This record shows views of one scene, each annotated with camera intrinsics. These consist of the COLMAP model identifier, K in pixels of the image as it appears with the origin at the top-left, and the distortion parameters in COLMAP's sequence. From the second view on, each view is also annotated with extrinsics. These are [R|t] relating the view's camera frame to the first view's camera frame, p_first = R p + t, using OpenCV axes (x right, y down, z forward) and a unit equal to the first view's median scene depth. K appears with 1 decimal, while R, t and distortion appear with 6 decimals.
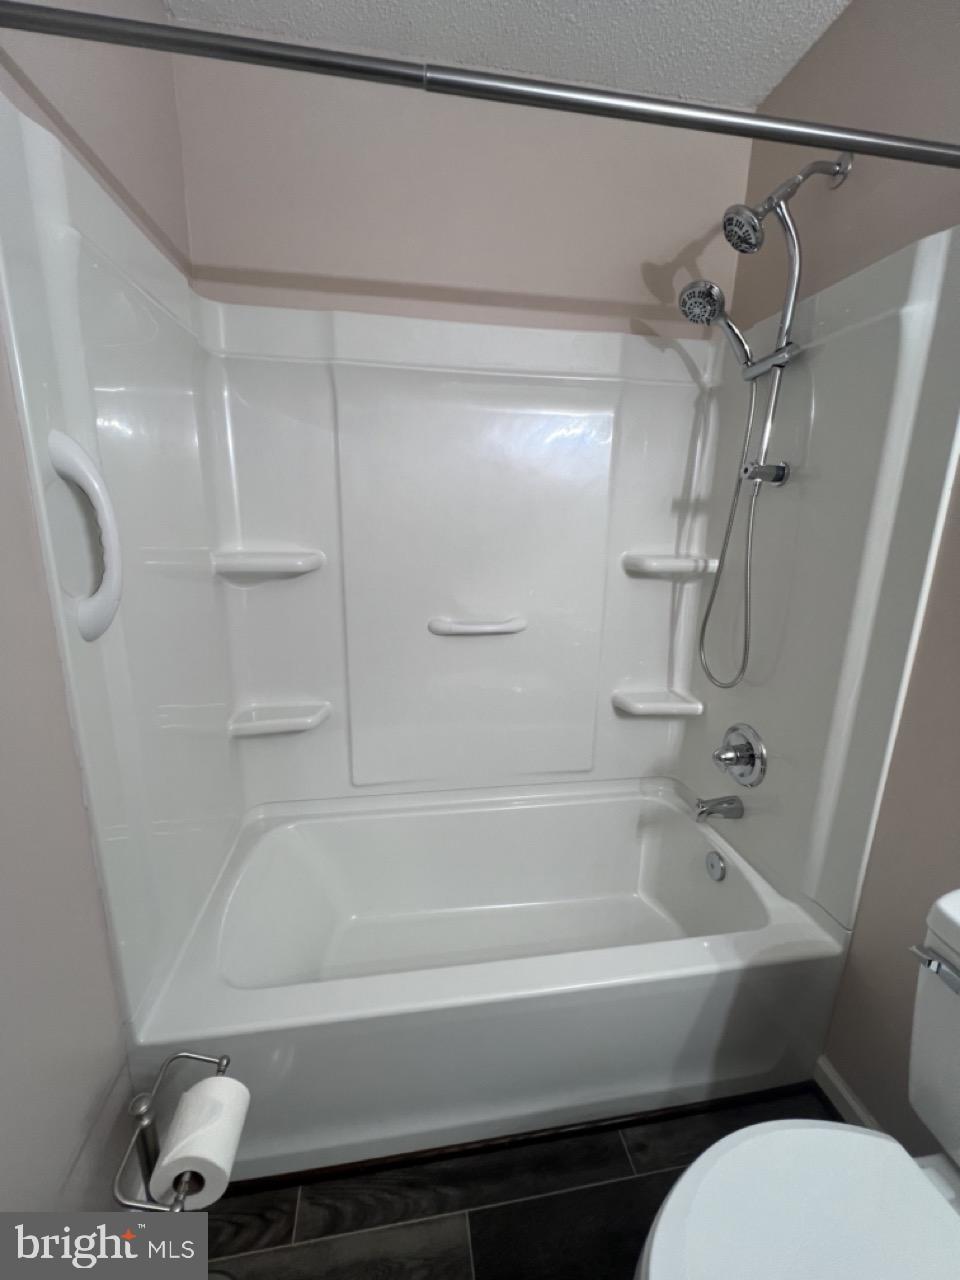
lens RADIAL K [[513.0, 0, 478.8], [0, 513.0, 632.8], [0, 0, 1]] dist [0.000005, 0.000237]
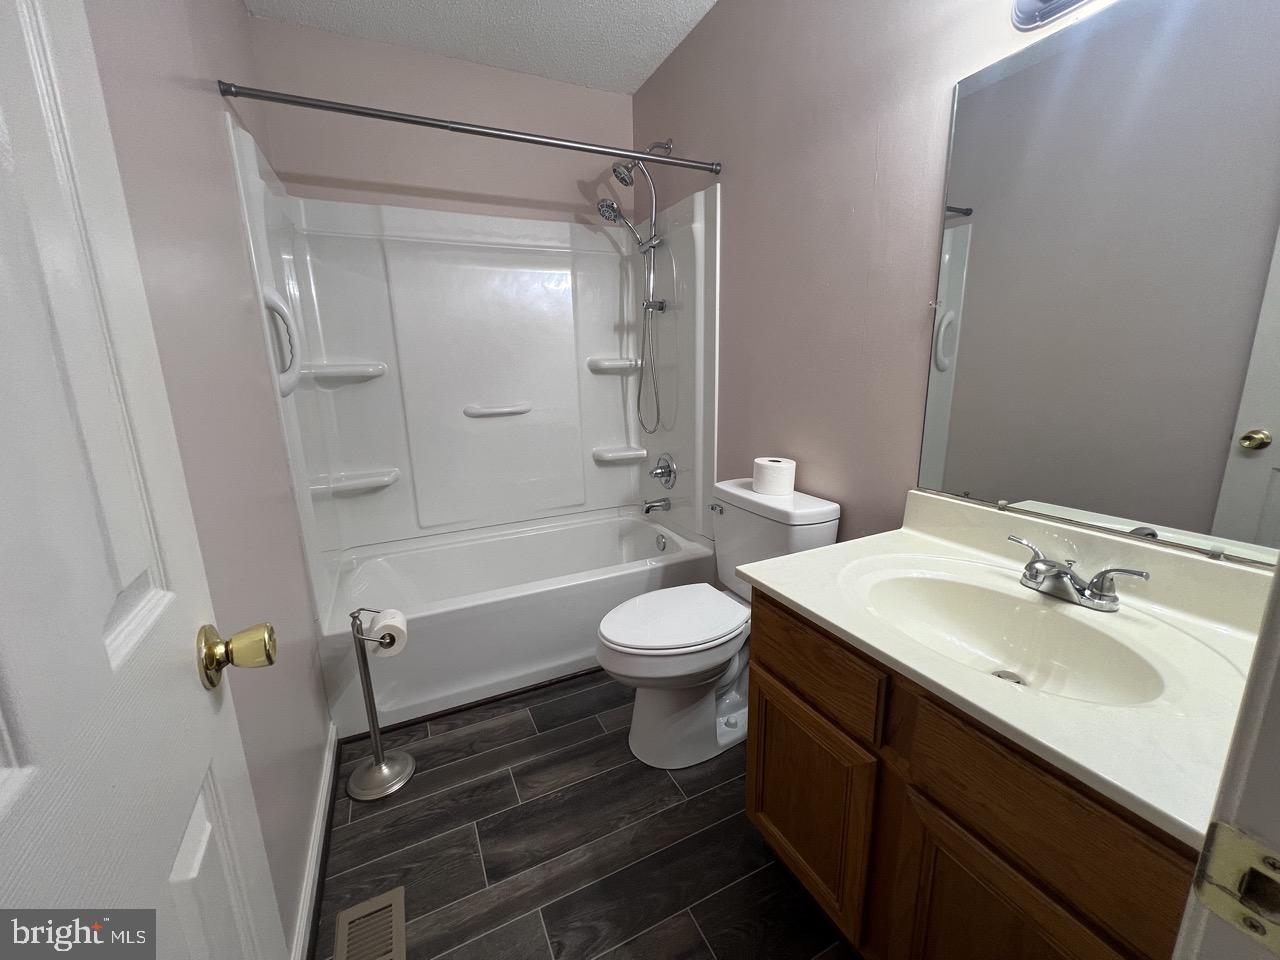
lens RADIAL K [[513.0, 0, 639.3], [0, 513.0, 479.1], [0, 0, 1]] dist [0.000005, 0.000237]
pose [[0.957502, -0.103724, 0.269131, -0.033968], [0.103915, 0.994494, 0.013579, 0.231084], [-0.269057, 0.014965, 0.963008, -0.620916]]
